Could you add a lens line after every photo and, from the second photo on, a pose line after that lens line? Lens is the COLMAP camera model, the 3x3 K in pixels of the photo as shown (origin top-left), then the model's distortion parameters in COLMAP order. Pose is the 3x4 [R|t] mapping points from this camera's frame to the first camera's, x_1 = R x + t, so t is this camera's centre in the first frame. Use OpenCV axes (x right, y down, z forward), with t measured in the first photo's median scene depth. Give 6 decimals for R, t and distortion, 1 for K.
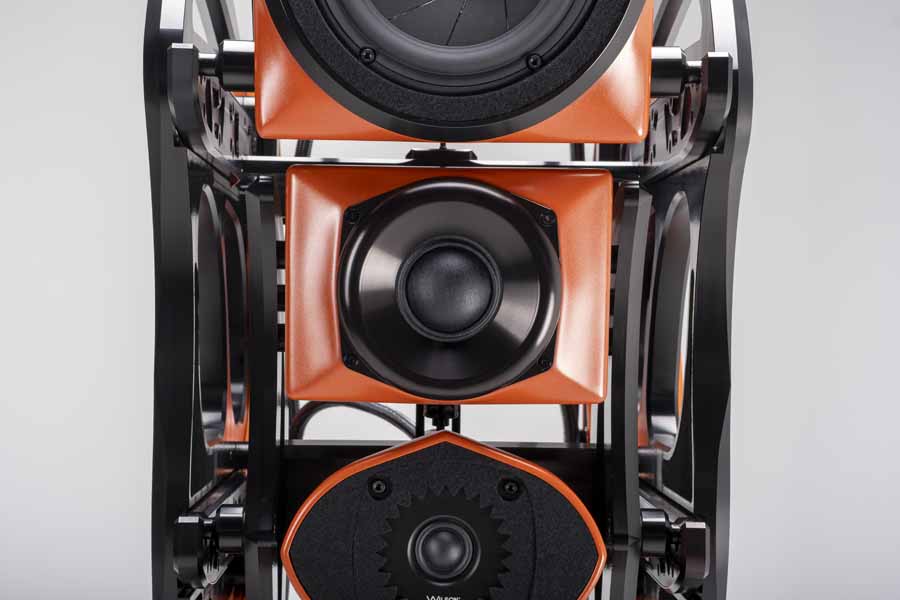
lens RADIAL K [[1972.0, 0, 473.2], [0, 1972.0, 285.1], [0, 0, 1]] dist [0.429286, 0.000000]
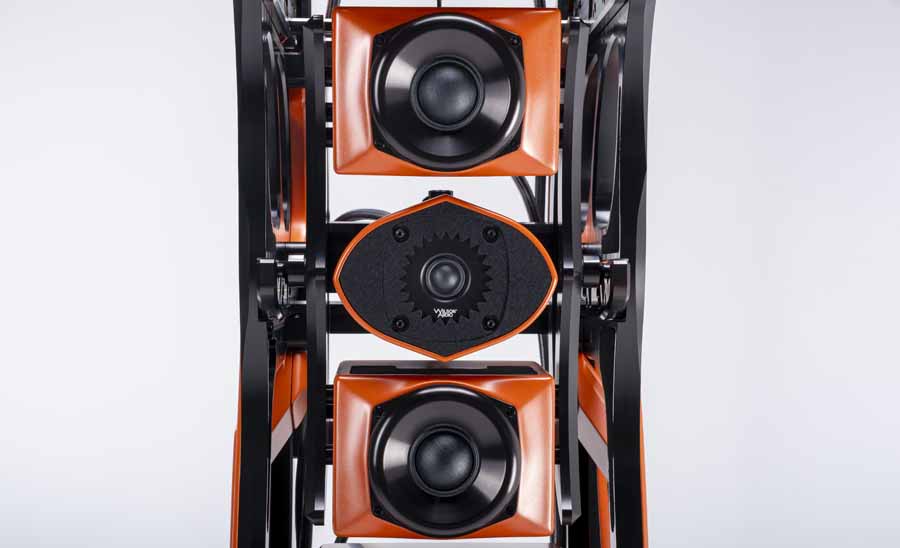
lens RADIAL K [[1843.1, 0, 447.9], [0, 1843.1, 280.7], [0, 0, 1]] dist [0.348429, 0.000000]
pose [[0.999941, -0.010730, 0.001655, -0.015302], [0.010698, 0.999782, 0.017947, 0.112150], [-0.001847, -0.017929, 0.999838, -0.340456]]
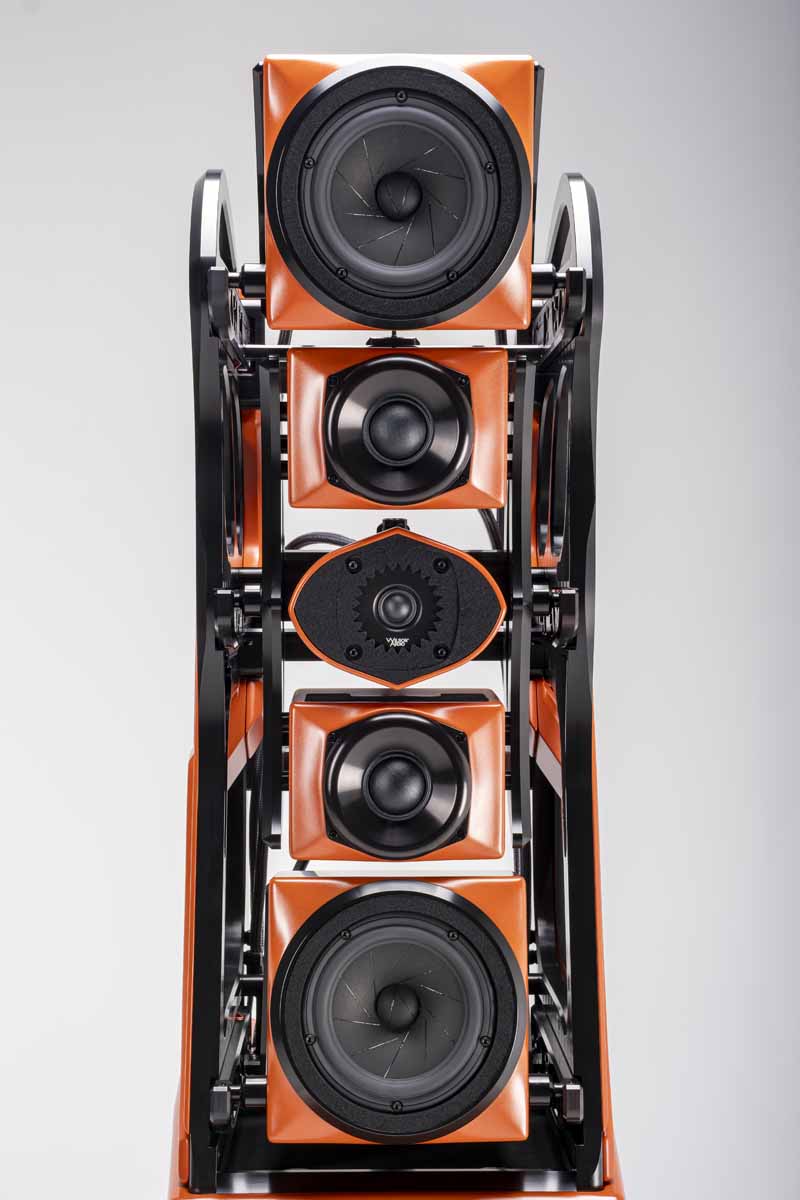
lens RADIAL K [[2629.4, 0, 409.4], [0, 2629.4, 603.8], [0, 0, 1]] dist [0.429286, 0.000000]
pose [[0.999829, -0.013379, -0.012737, 0.019435], [0.013744, 0.999485, 0.029005, 0.073962], [0.012343, -0.029175, 0.999498, -0.969680]]
